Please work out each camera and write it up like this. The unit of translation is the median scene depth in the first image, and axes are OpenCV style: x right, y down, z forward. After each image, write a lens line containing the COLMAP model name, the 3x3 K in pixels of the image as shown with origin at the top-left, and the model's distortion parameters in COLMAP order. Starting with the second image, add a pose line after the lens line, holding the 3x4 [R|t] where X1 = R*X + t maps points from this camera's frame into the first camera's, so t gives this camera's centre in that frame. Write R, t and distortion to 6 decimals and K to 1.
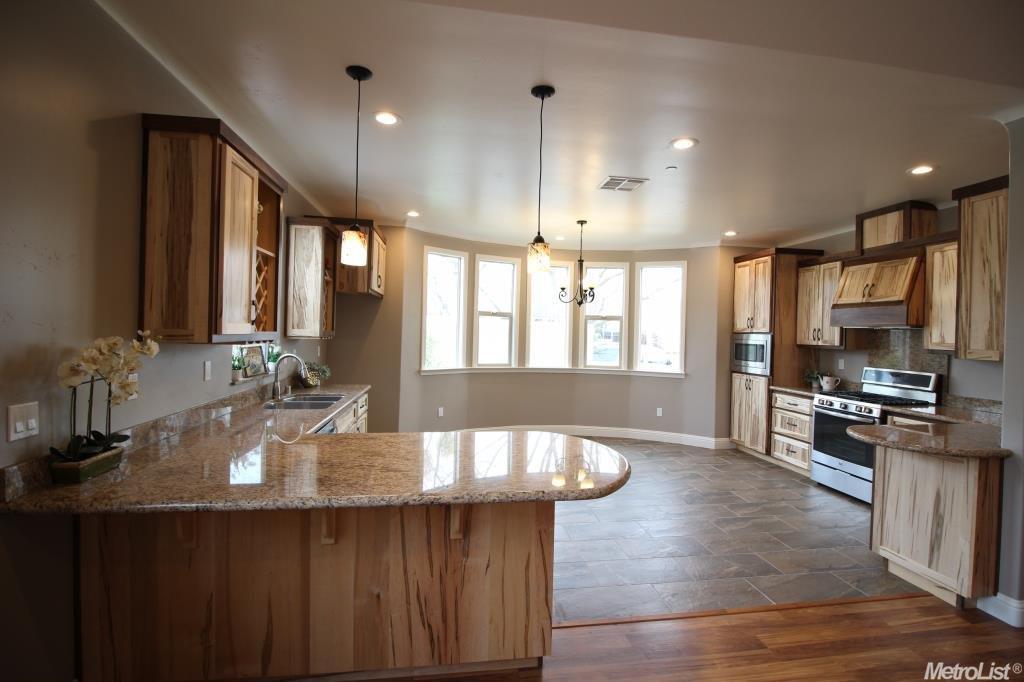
lens RADIAL K [[474.5, 0, 516.2], [0, 474.5, 335.4], [0, 0, 1]] dist [-0.010508, -0.005869]
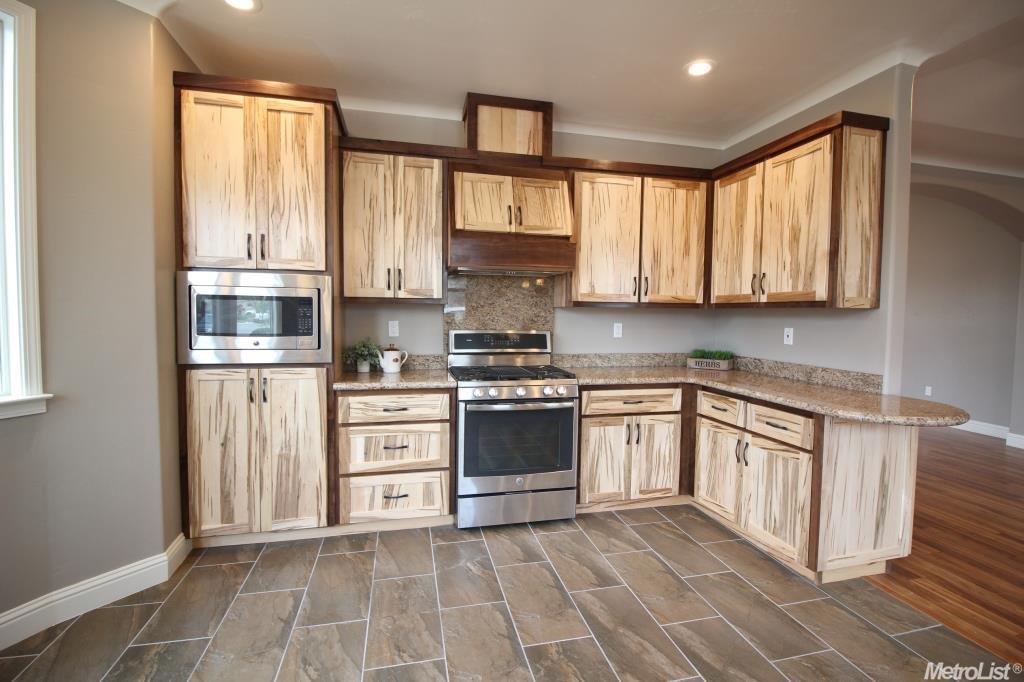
lens RADIAL K [[474.5, 0, 511.5], [0, 474.5, 333.3], [0, 0, 1]] dist [-0.010508, -0.005869]
pose [[-0.082590, -0.072123, 0.993970, 0.056415], [-0.009392, 0.997390, 0.071591, 0.022784], [-0.996539, -0.003422, -0.083052, 0.978614]]
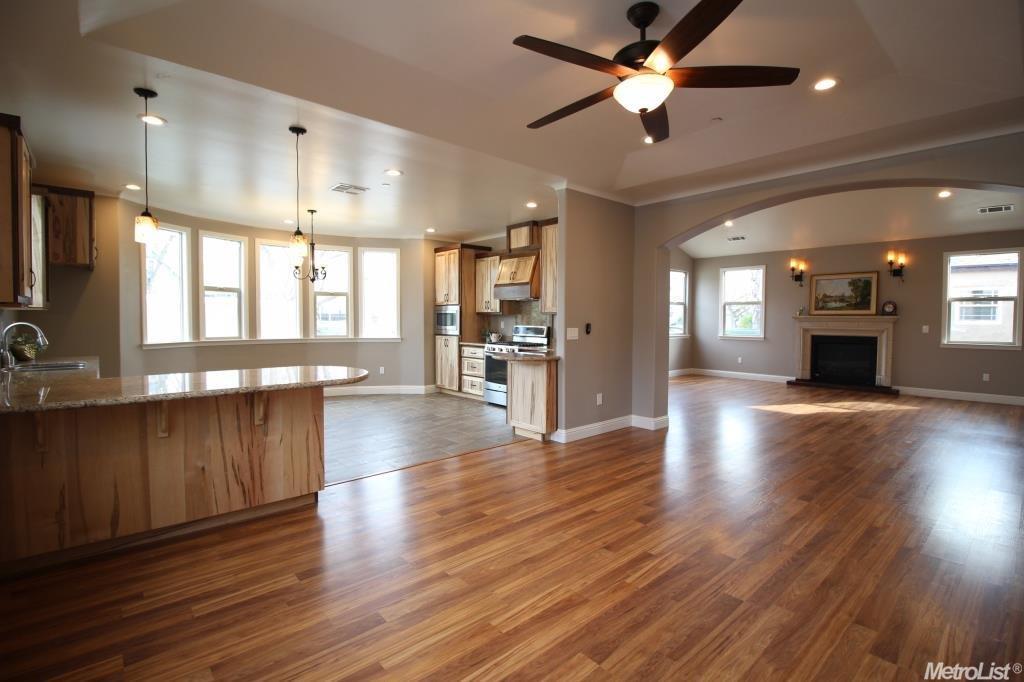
lens RADIAL K [[474.5, 0, 520.3], [0, 474.5, 335.6], [0, 0, 1]] dist [-0.010508, -0.005869]
pose [[0.832968, -0.040359, 0.551848, -0.103430], [0.019755, 0.998870, 0.043232, 0.033893], [-0.552969, -0.025109, 0.832824, -0.311299]]
